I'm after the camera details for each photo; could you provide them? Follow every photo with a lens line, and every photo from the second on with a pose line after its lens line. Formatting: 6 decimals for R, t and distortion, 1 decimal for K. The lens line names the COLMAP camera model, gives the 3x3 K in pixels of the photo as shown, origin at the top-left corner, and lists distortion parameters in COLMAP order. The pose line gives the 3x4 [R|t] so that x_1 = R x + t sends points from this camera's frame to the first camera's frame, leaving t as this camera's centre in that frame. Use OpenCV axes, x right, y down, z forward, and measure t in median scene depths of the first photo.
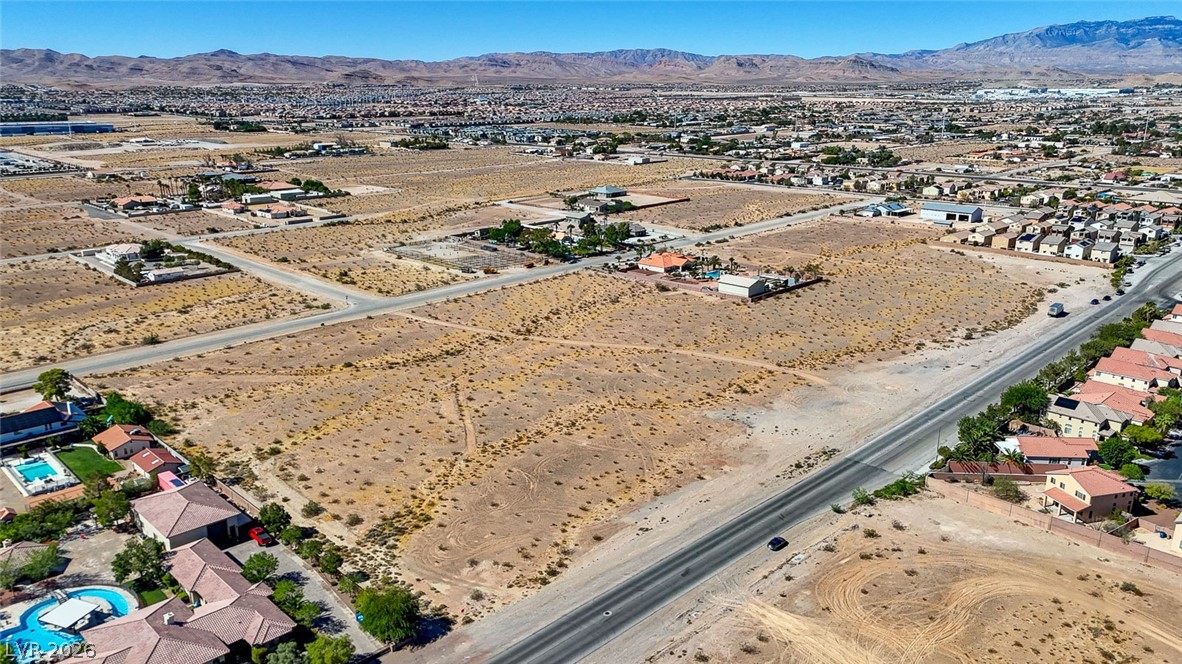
lens RADIAL K [[881.7, 0, 590.4], [0, 881.7, 331.5], [0, 0, 1]] dist [0.090792, -0.095955]
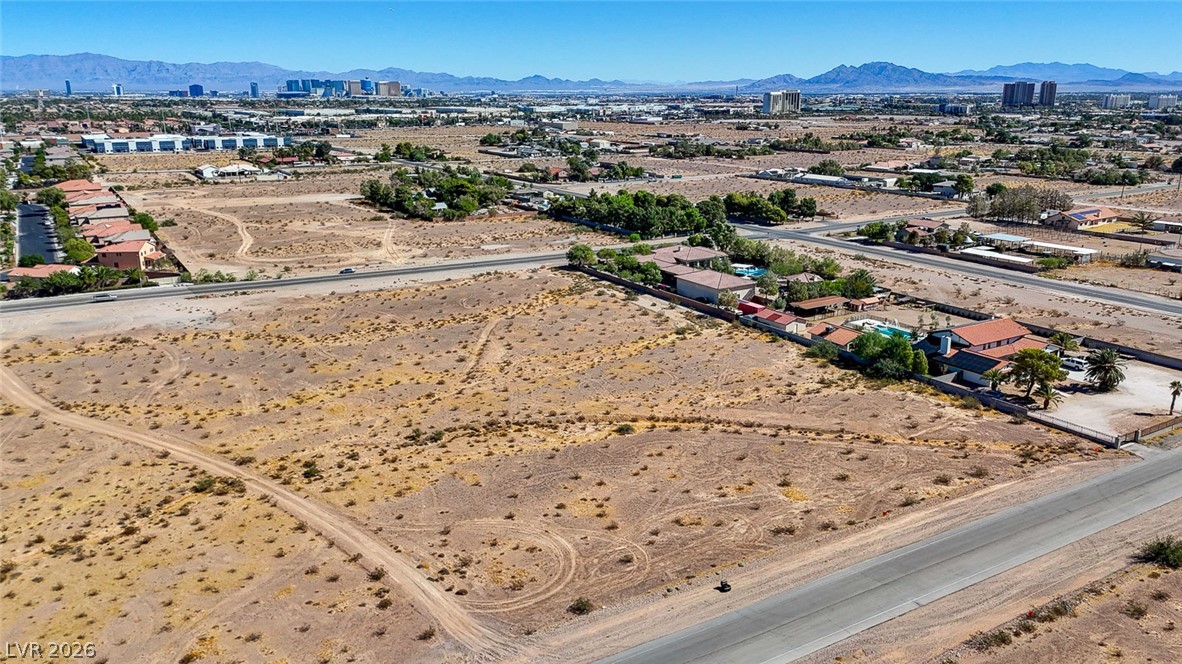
lens RADIAL K [[897.5, 0, 580.0], [0, 897.5, 335.5], [0, 0, 1]] dist [0.090309, -0.095382]
pose [[-0.968300, -0.066595, 0.240749, -0.347904], [0.067551, 0.858080, 0.509053, -0.271886], [-0.240483, 0.509179, -0.826381, 1.329497]]
